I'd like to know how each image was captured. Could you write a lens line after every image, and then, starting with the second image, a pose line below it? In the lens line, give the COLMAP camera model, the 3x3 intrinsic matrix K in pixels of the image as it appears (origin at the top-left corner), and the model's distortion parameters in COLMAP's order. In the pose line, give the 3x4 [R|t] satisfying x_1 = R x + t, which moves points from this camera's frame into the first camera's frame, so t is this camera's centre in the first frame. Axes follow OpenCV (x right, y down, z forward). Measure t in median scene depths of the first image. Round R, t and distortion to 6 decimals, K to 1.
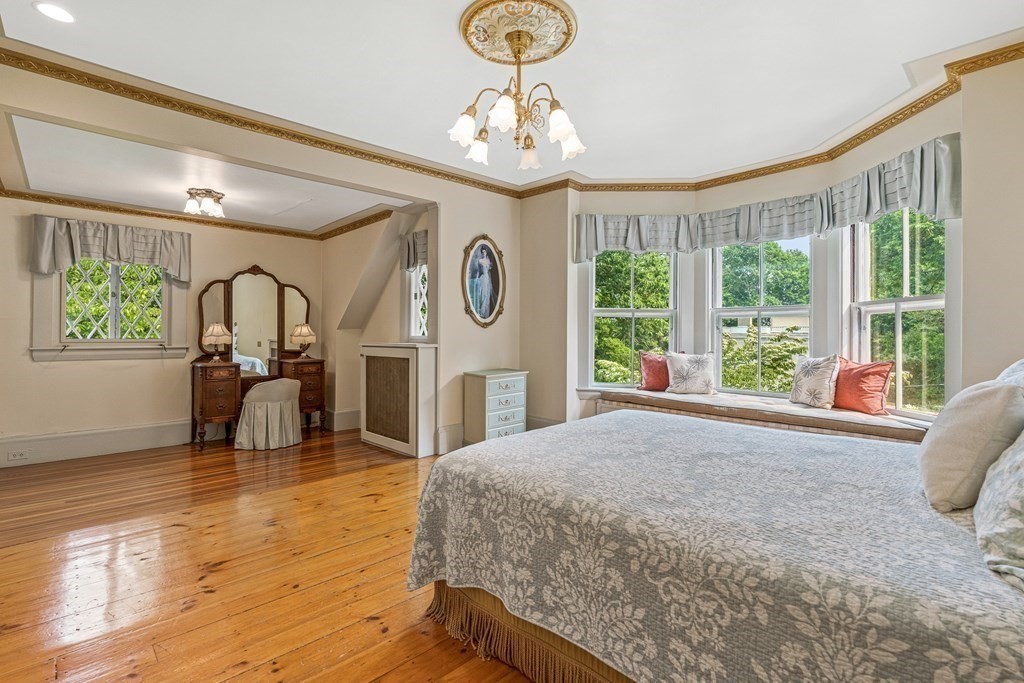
lens RADIAL K [[457.2, 0, 512.3], [0, 457.2, 327.2], [0, 0, 1]] dist [0.000792, 0.000043]
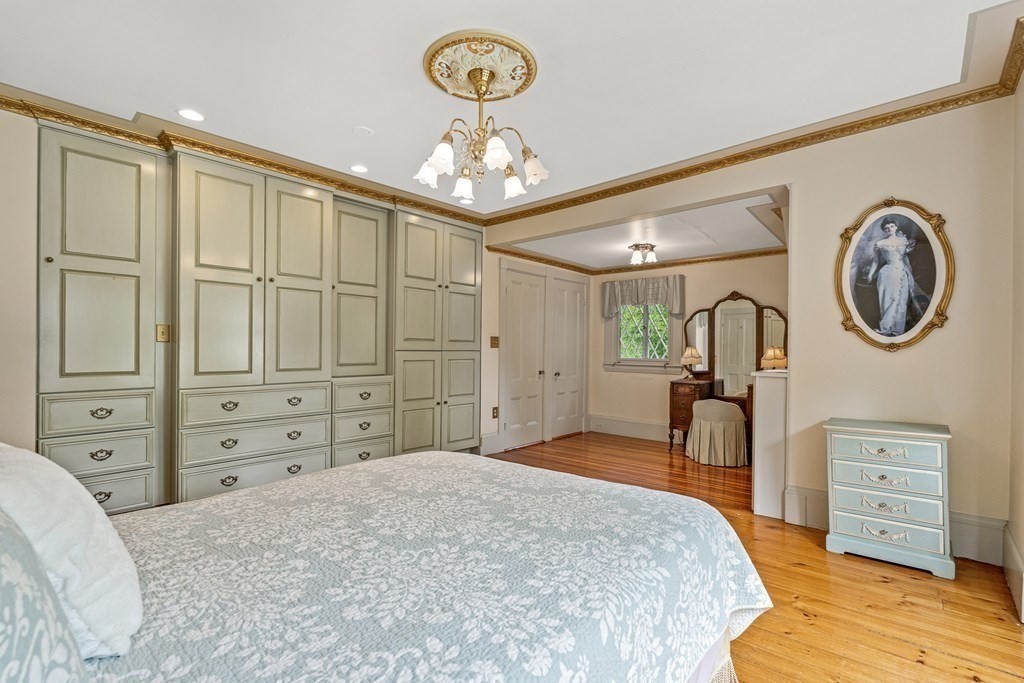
lens RADIAL K [[472.5, 0, 512.0], [0, 472.5, 341.5], [0, 0, 1]] dist [-0.000181, 0.000054]
pose [[0.080836, -0.017996, -0.996565, 0.523945], [-0.002266, 0.999831, -0.018239, 0.000144], [0.996725, 0.003733, 0.080782, 0.450470]]
